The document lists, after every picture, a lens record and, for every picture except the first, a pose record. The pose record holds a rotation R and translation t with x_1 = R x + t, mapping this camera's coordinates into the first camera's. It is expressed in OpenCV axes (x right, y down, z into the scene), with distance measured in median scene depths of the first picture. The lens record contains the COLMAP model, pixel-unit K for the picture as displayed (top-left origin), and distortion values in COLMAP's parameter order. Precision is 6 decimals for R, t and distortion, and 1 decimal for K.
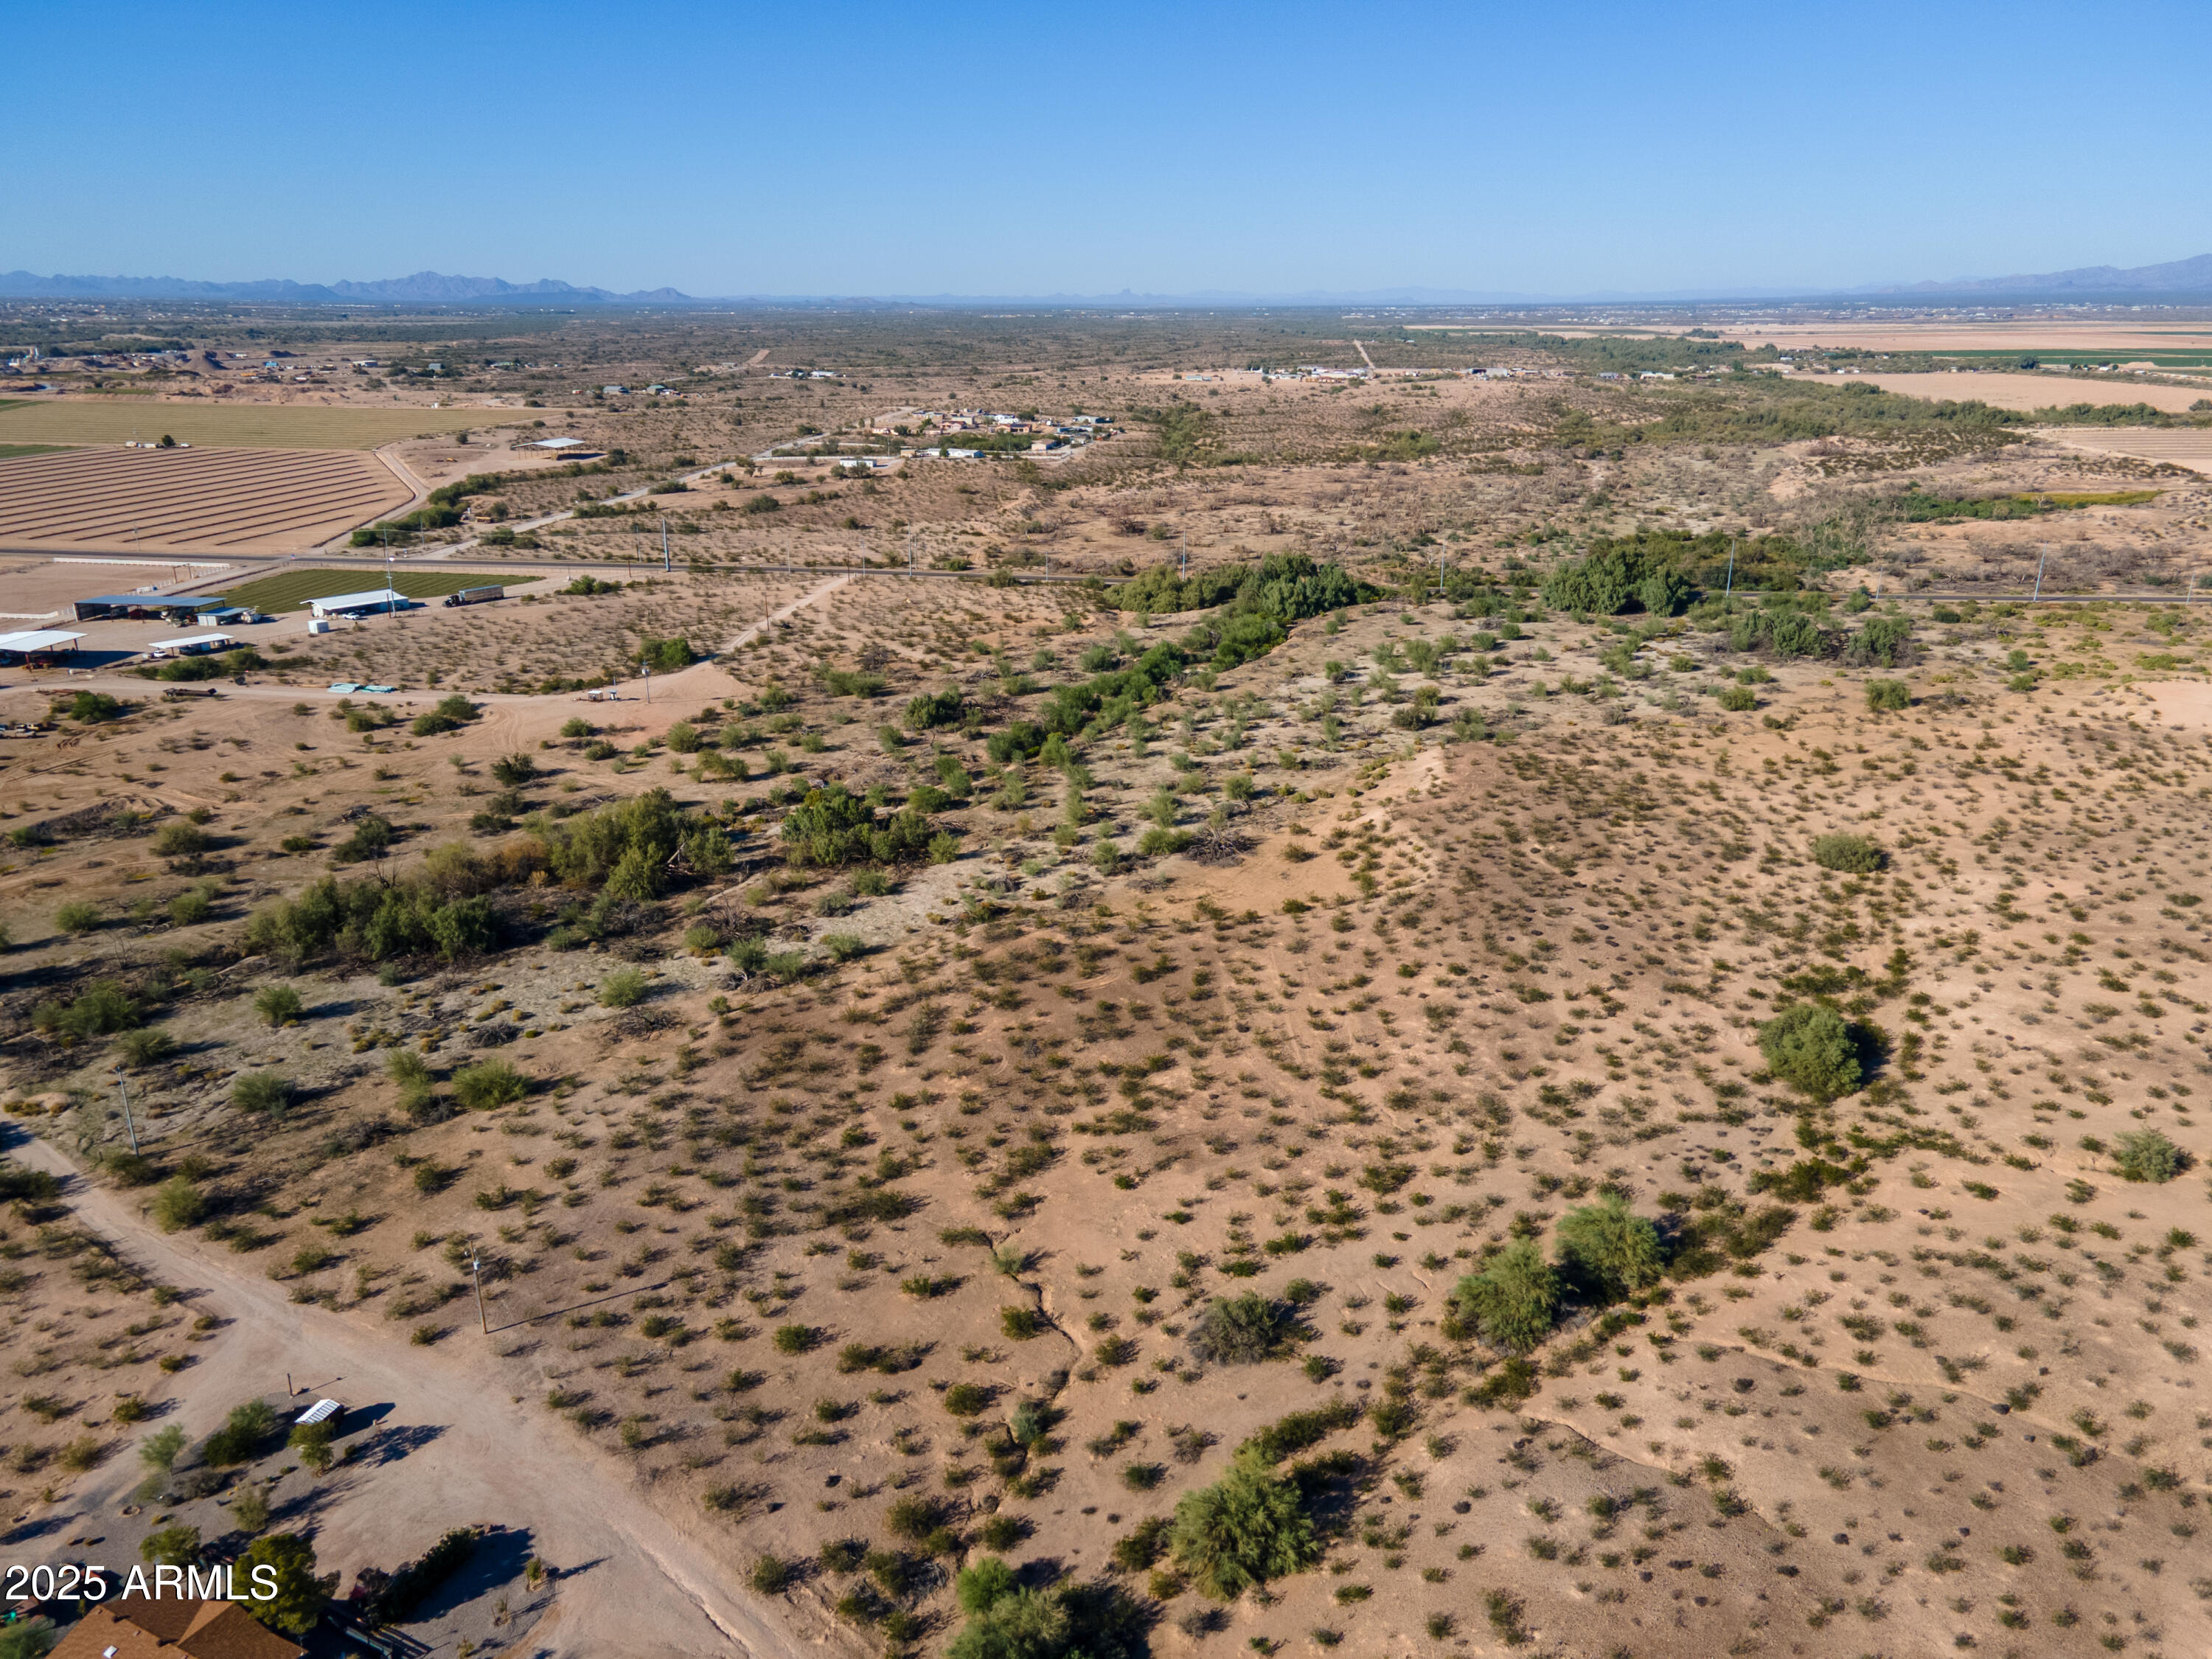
lens RADIAL K [[1610.6, 0, 1103.9], [0, 1610.6, 826.9], [0, 0, 1]] dist [0.027756, 0.035860]
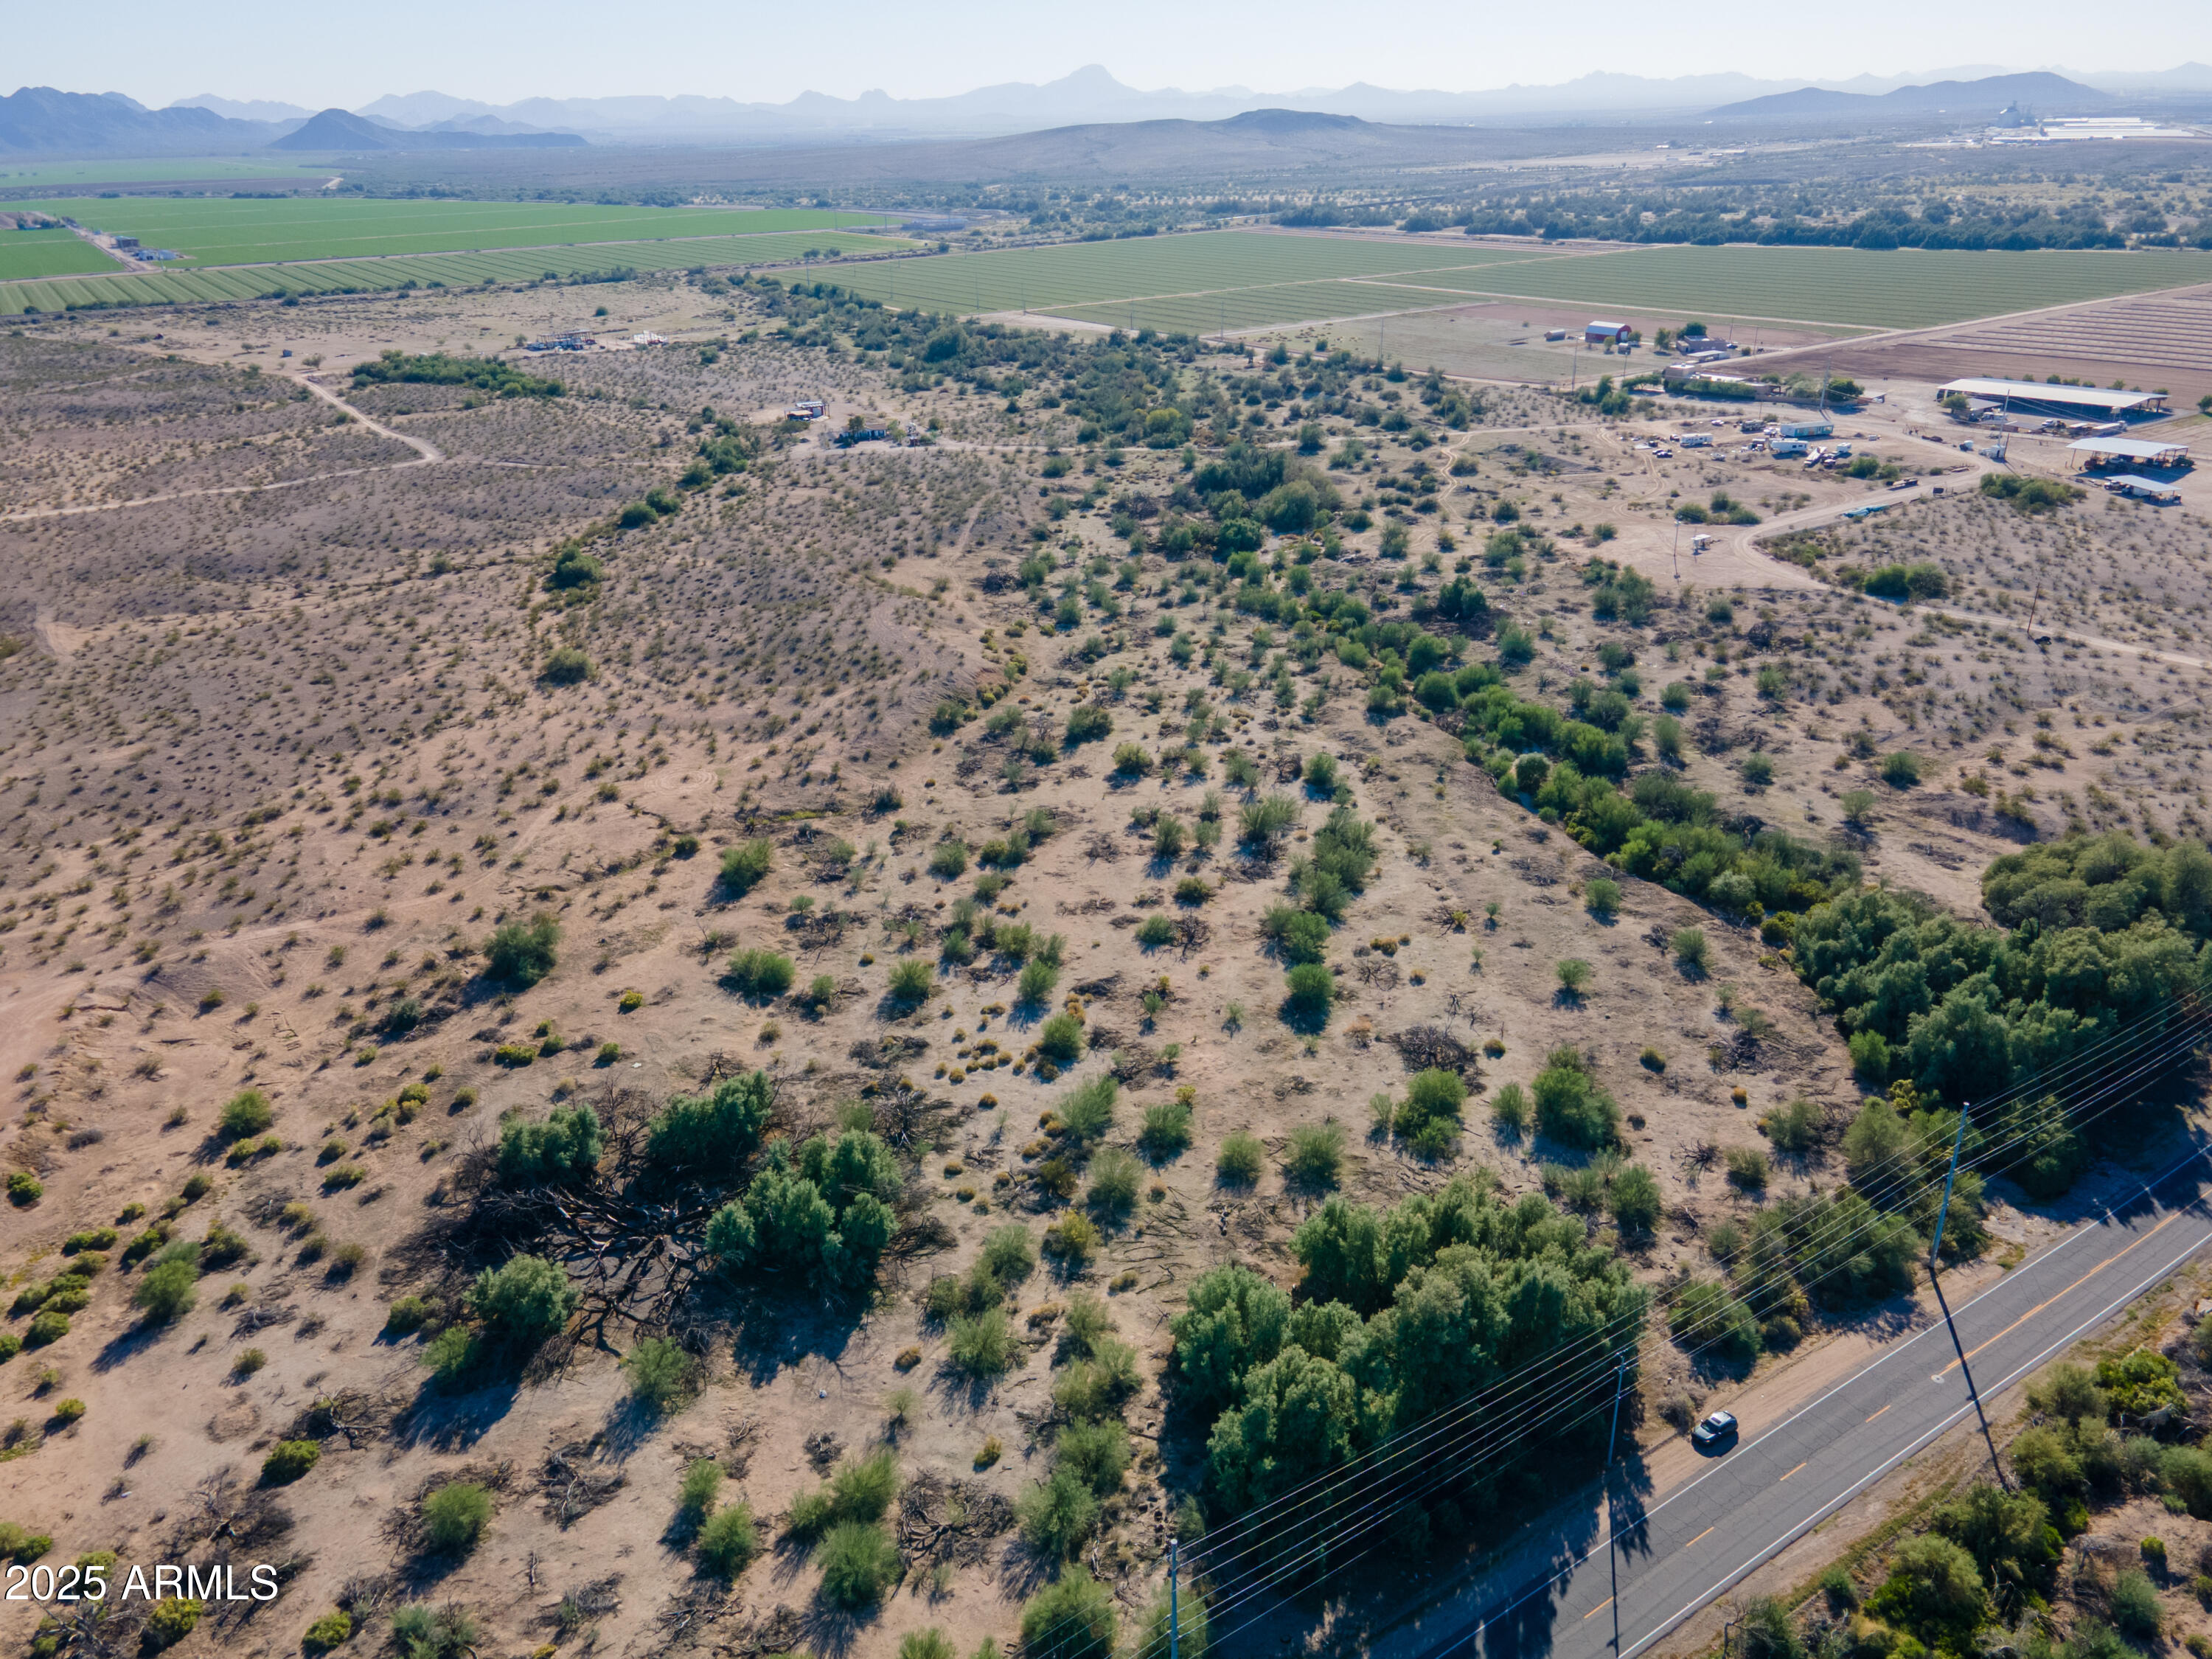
lens RADIAL K [[1610.6, 0, 1103.9], [0, 1610.6, 826.9], [0, 0, 1]] dist [0.027756, 0.035860]
pose [[-0.748043, 0.283785, -0.599915, 1.134503], [-0.184802, 0.779135, 0.598996, -0.846791], [0.637401, 0.558940, -0.530383, 2.425737]]
